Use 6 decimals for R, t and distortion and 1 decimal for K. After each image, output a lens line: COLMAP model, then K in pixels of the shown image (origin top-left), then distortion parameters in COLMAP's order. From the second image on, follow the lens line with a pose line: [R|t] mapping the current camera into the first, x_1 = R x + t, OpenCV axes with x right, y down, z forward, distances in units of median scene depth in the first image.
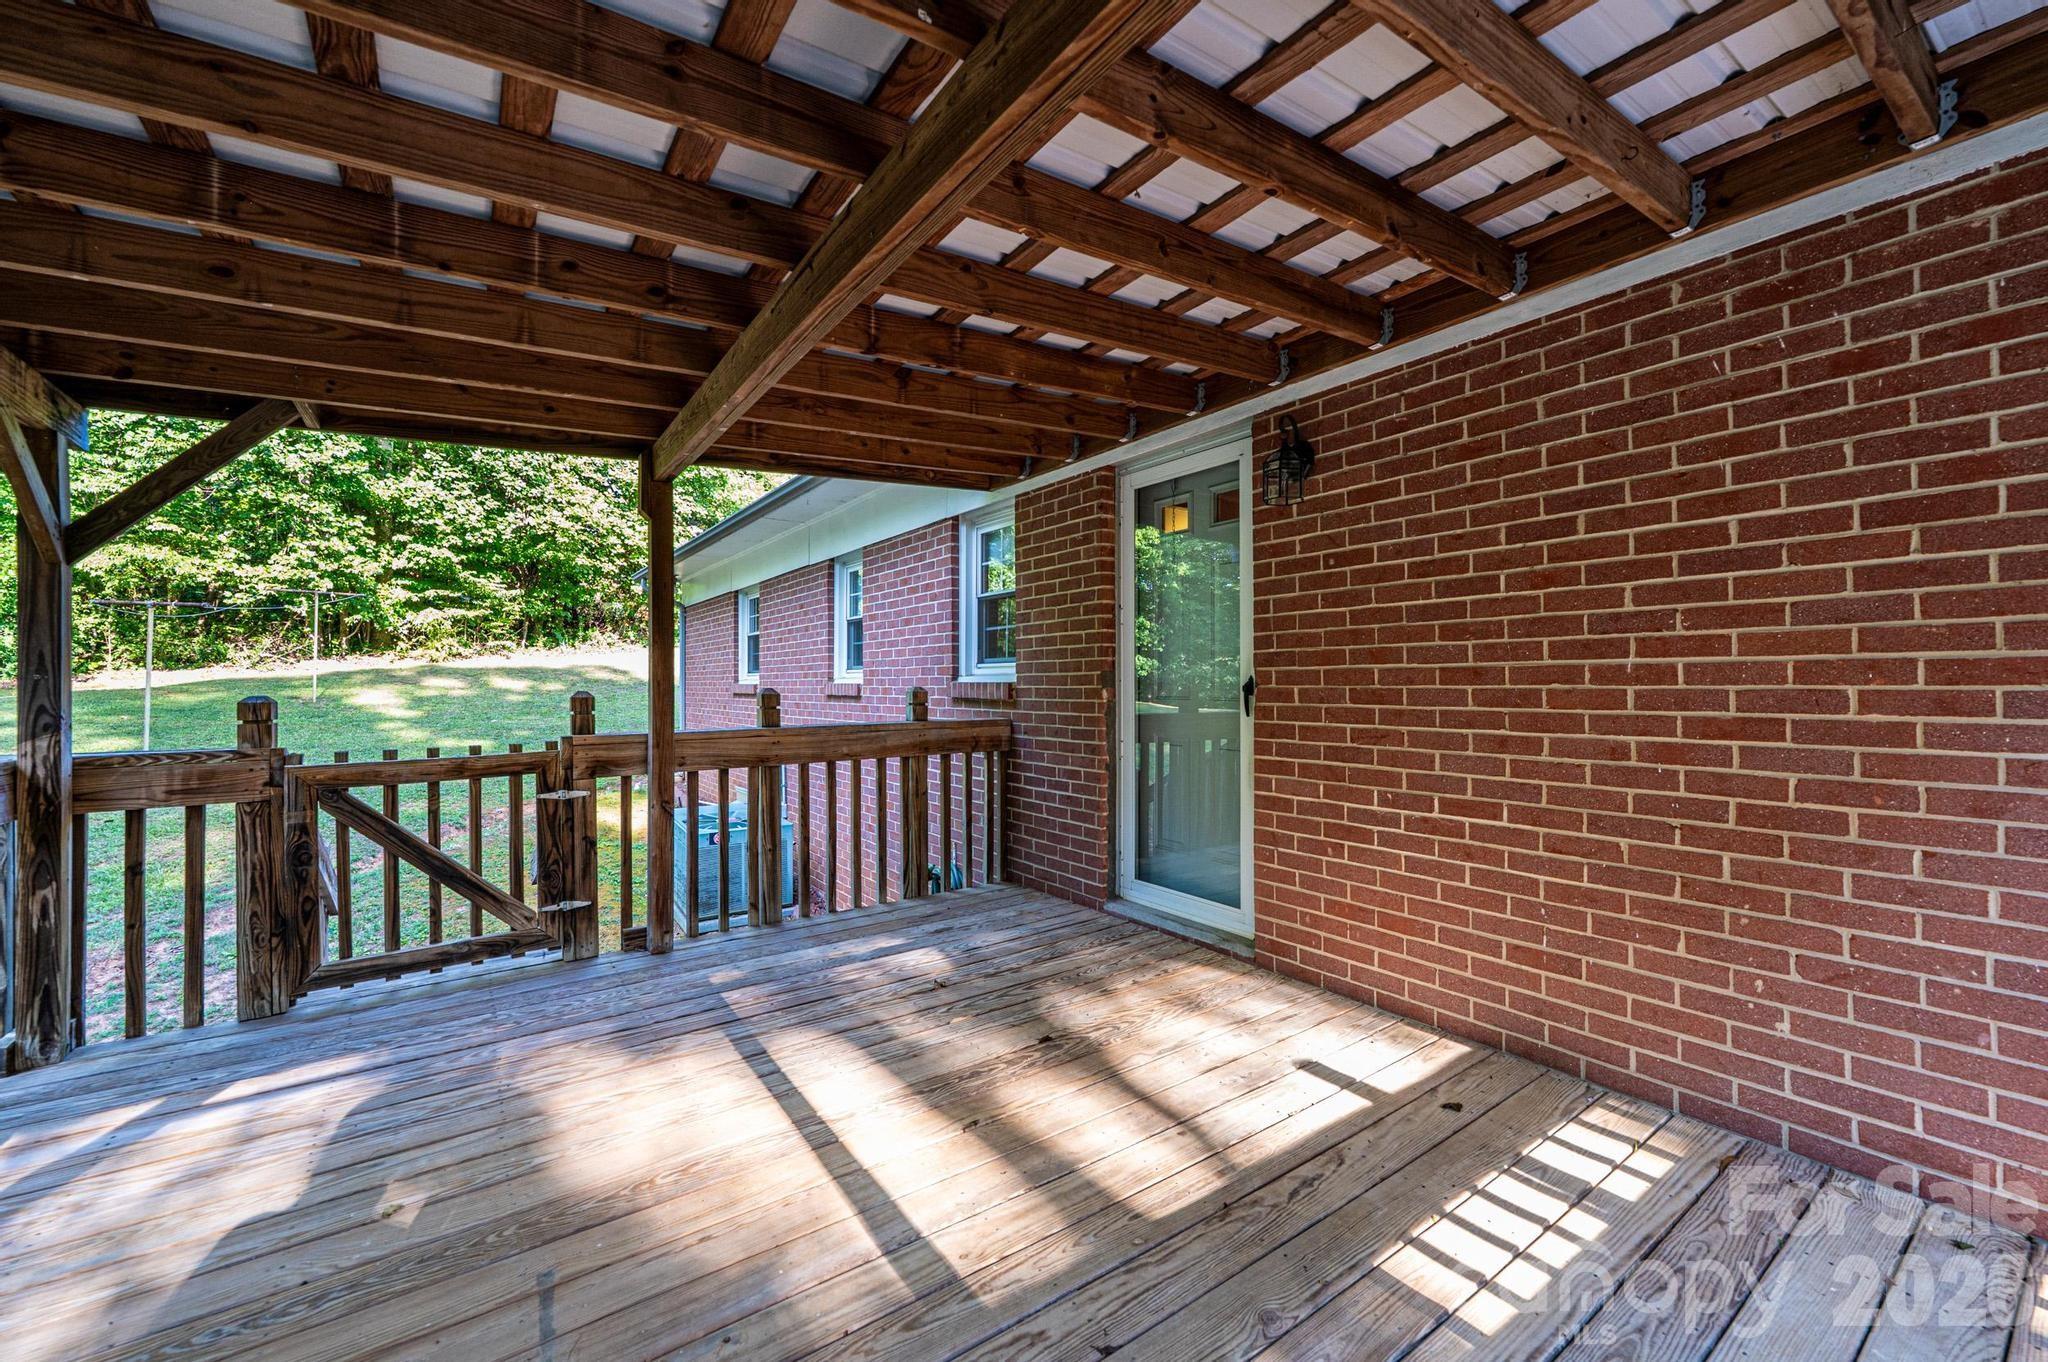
lens RADIAL K [[816.8, 0, 1024.0], [0, 816.8, 681.0], [0, 0, 1]] dist [-0.001712, -0.000268]
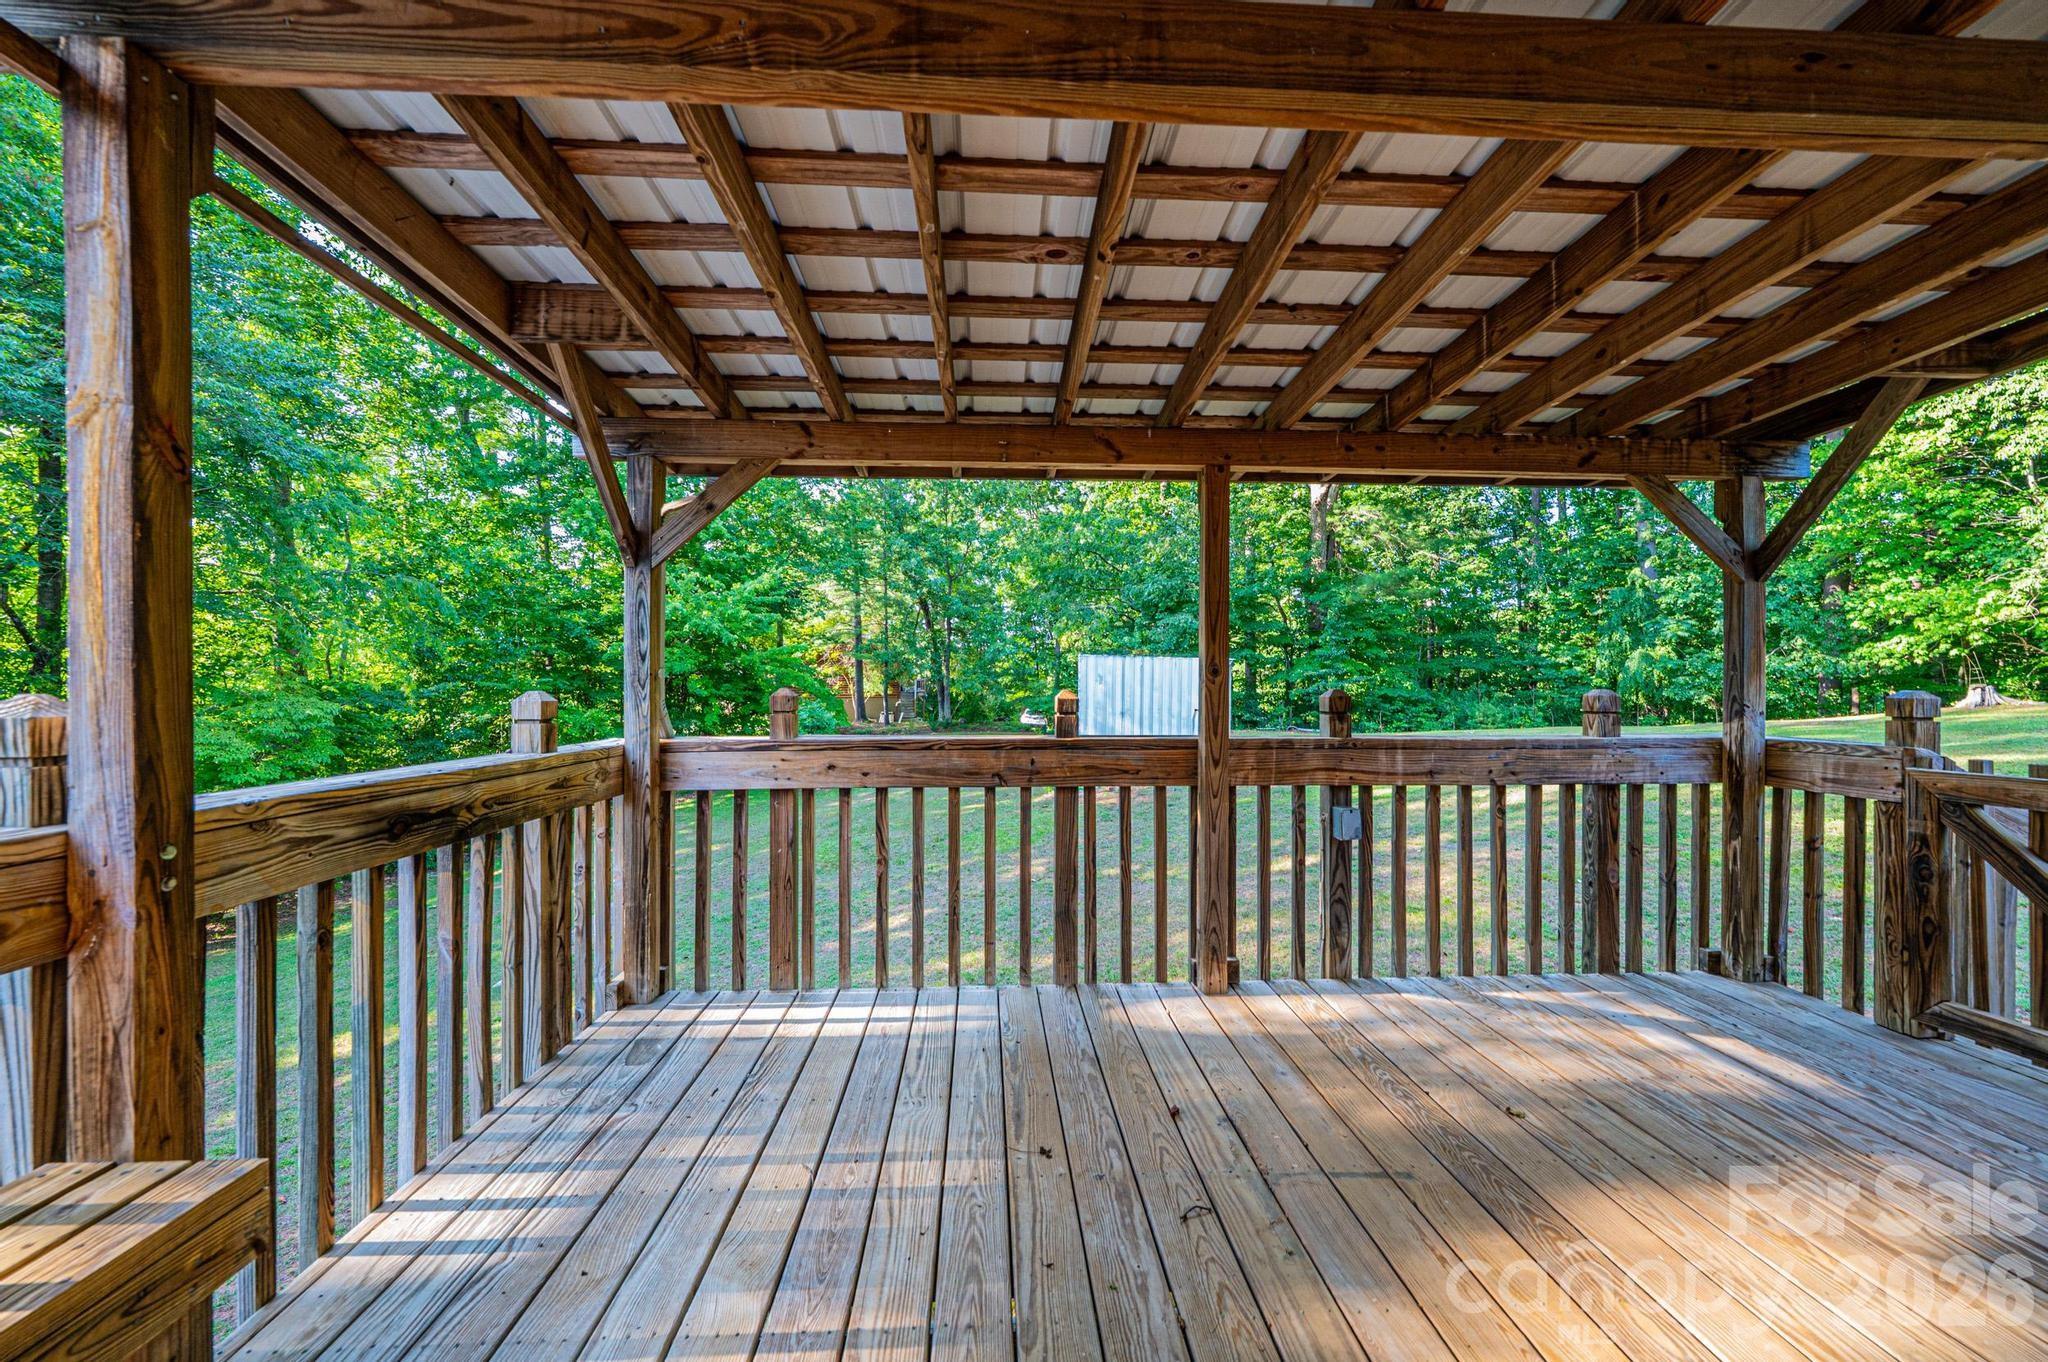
lens RADIAL K [[816.8, 0, 1024.0], [0, 816.8, 681.0], [0, 0, 1]] dist [-0.001712, -0.000268]
pose [[-0.529785, 0.004334, -0.848121, 0.436177], [0.003983, 0.999989, 0.002622, -0.000222], [0.848122, -0.001989, -0.529797, 0.697789]]
